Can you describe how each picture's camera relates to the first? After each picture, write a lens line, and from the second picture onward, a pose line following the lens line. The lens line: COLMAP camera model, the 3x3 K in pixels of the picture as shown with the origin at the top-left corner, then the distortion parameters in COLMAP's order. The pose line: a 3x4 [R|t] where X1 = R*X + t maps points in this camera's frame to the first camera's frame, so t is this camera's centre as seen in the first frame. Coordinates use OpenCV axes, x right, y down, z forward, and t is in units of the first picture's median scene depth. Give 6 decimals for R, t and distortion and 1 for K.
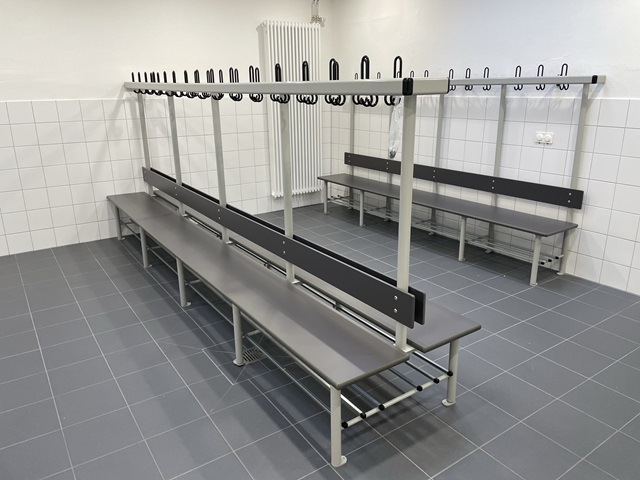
lens RADIAL K [[475.8, 0, 320.0], [0, 475.8, 240.0], [0, 0, 1]] dist [0.106138, -0.073790]
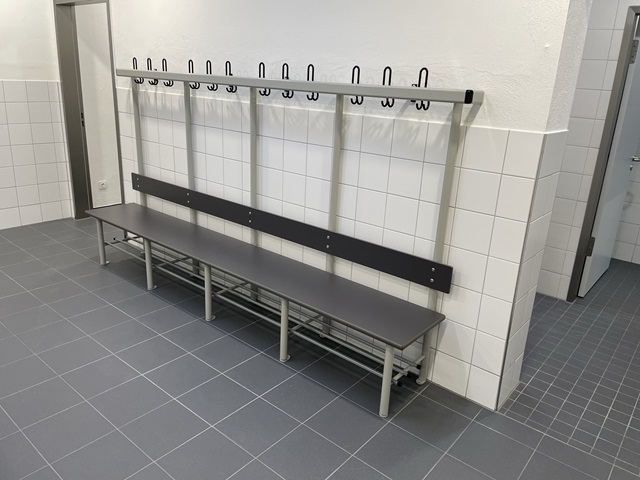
lens RADIAL K [[475.8, 0, 320.0], [0, 475.8, 240.0], [0, 0, 1]] dist [0.106138, -0.073790]
pose [[0.961072, -0.019488, 0.275611, 0.179088], [0.018934, 0.999810, 0.004673, -0.130405], [-0.275650, 0.000727, 0.961258, 0.397328]]
